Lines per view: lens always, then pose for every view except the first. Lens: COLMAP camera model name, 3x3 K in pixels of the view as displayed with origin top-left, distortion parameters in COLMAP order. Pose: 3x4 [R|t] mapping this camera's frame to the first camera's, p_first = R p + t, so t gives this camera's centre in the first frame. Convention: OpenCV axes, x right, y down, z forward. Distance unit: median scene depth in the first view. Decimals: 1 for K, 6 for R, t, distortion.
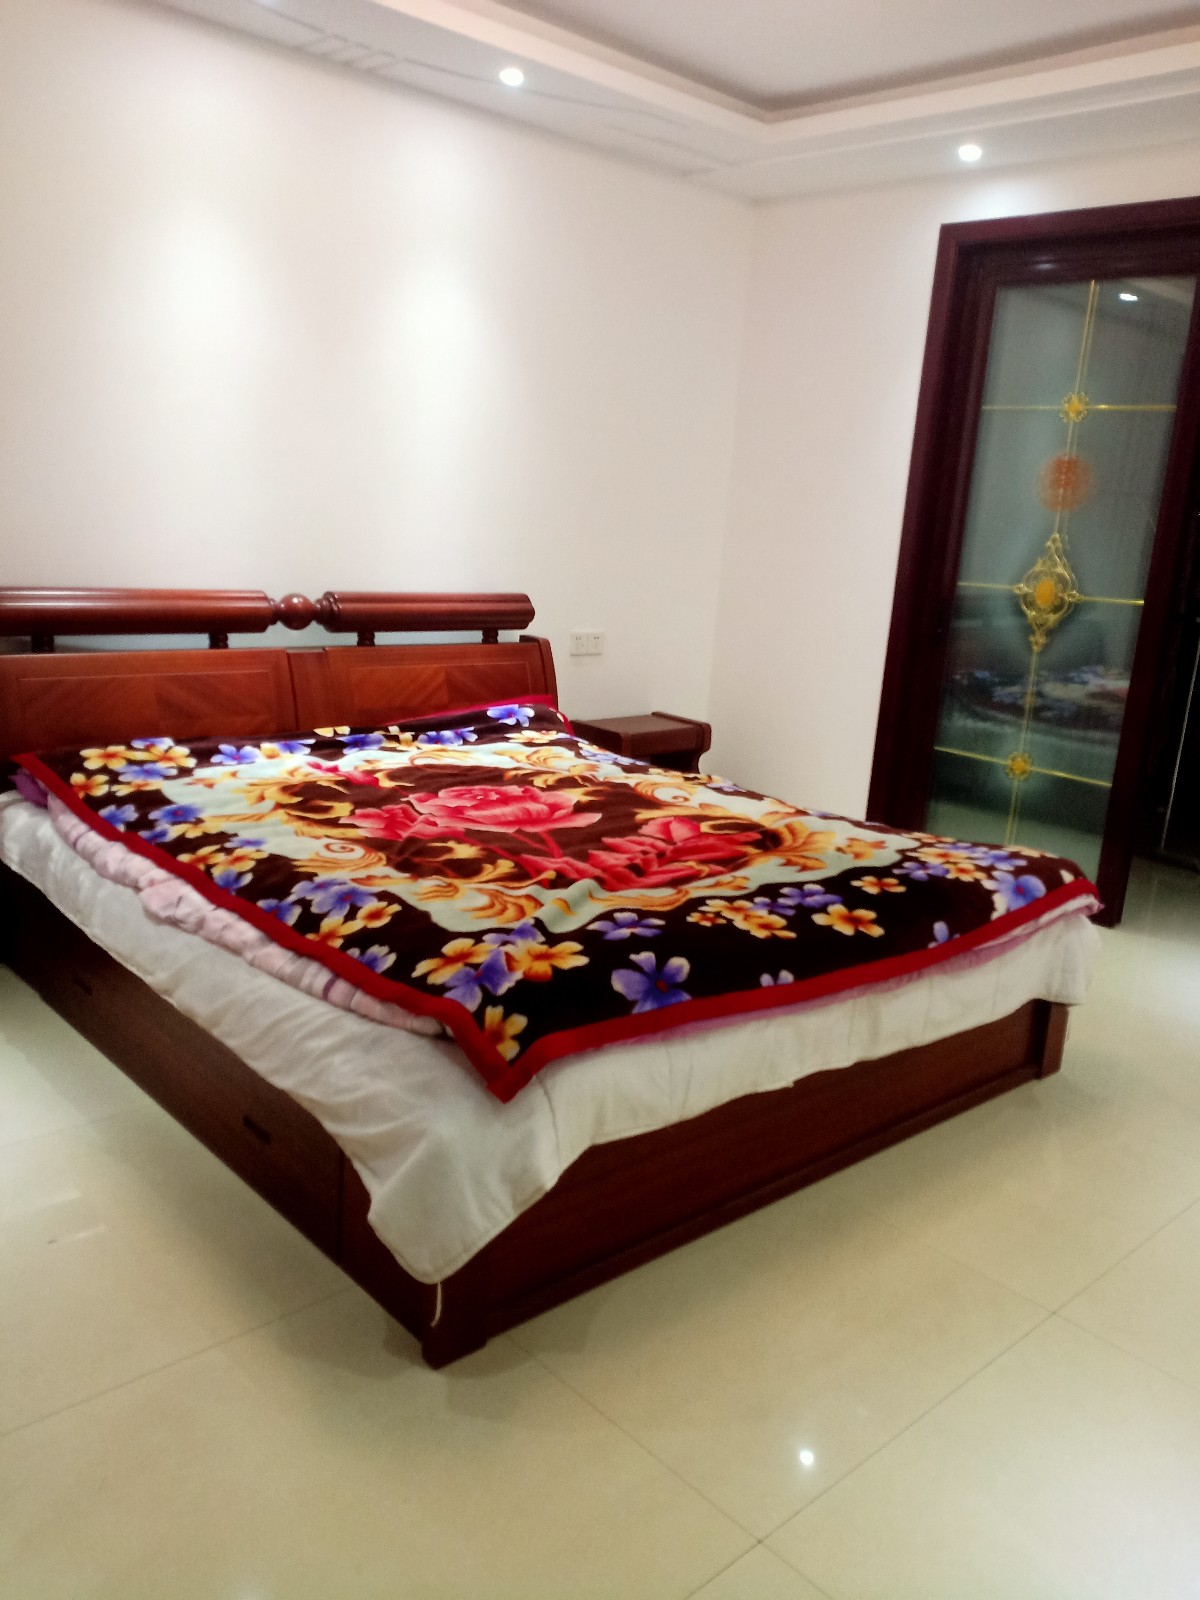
lens RADIAL K [[1283.0, 0, 600.0], [0, 1283.0, 800.0], [0, 0, 1]] dist [0.101053, 0.000210]
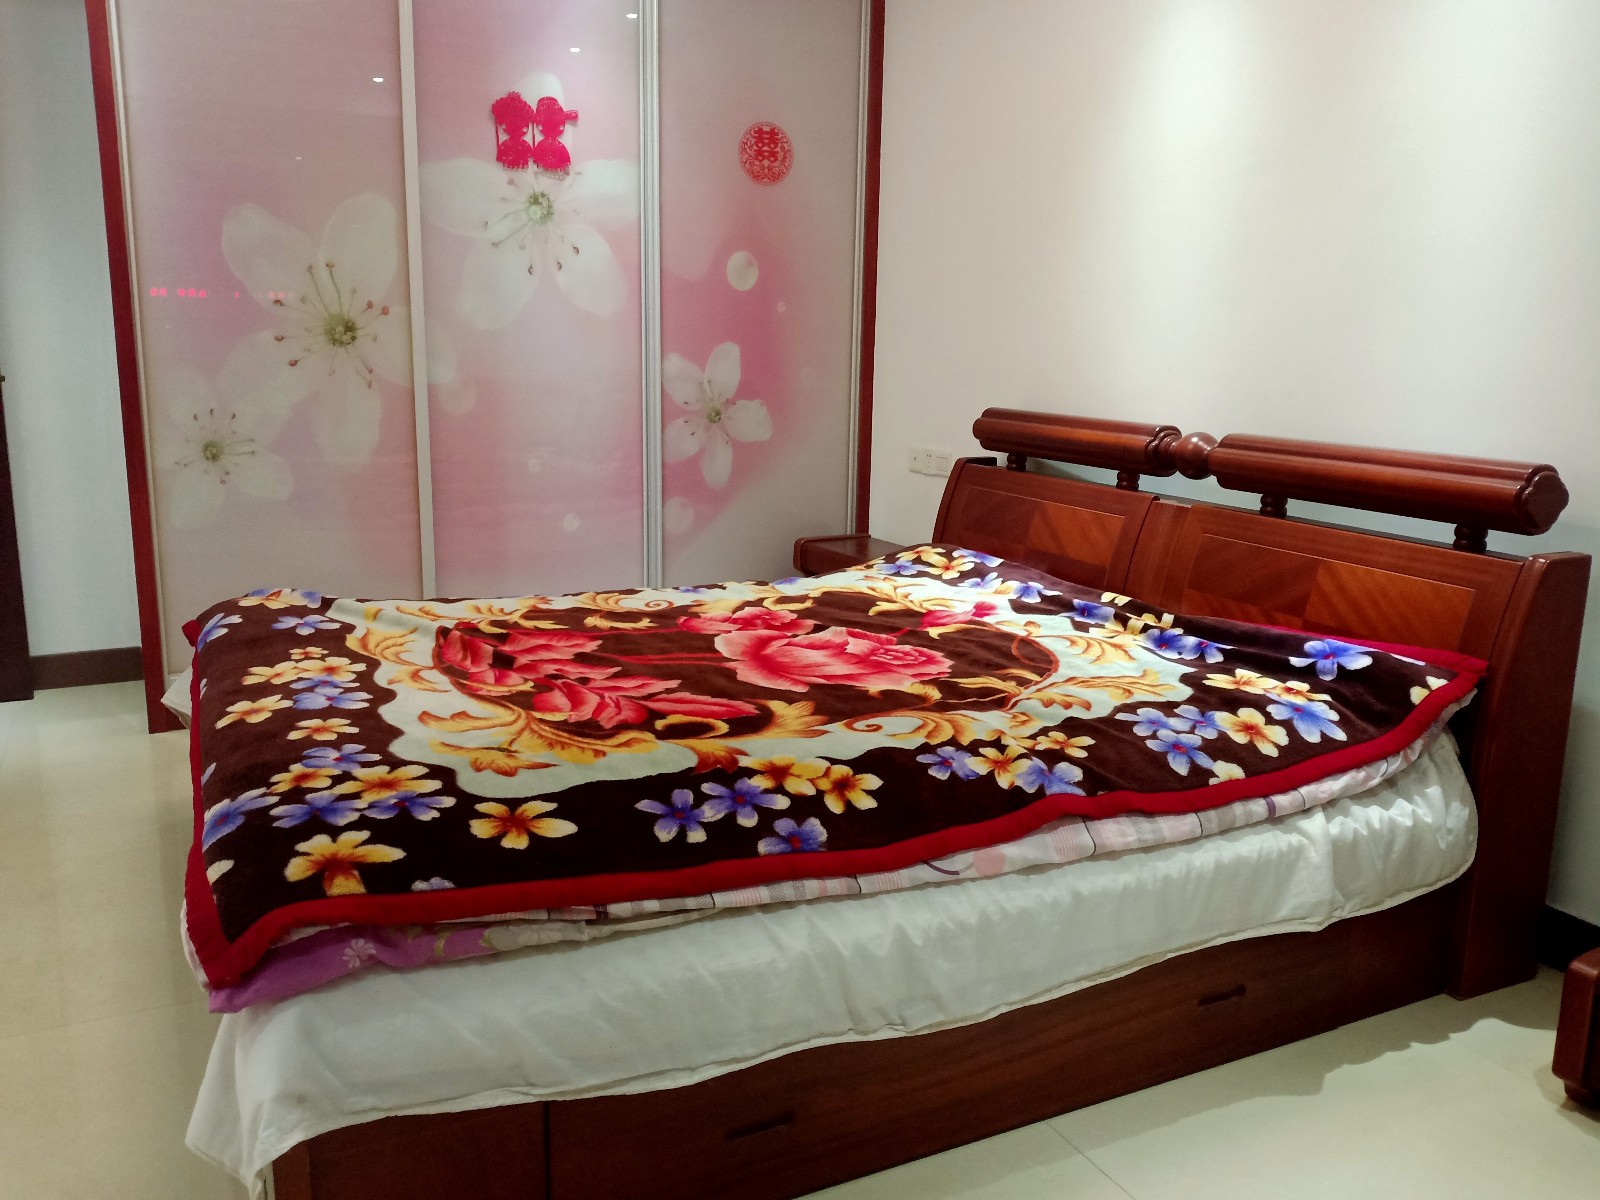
lens RADIAL K [[1315.8, 0, 800.0], [0, 1315.8, 600.0], [0, 0, 1]] dist [-0.075572, 0.000922]
pose [[-0.292573, 0.102151, -0.950771, 0.650308], [-0.264282, 0.946912, 0.183062, -0.161243], [0.918997, 0.304831, -0.250045, 1.123277]]
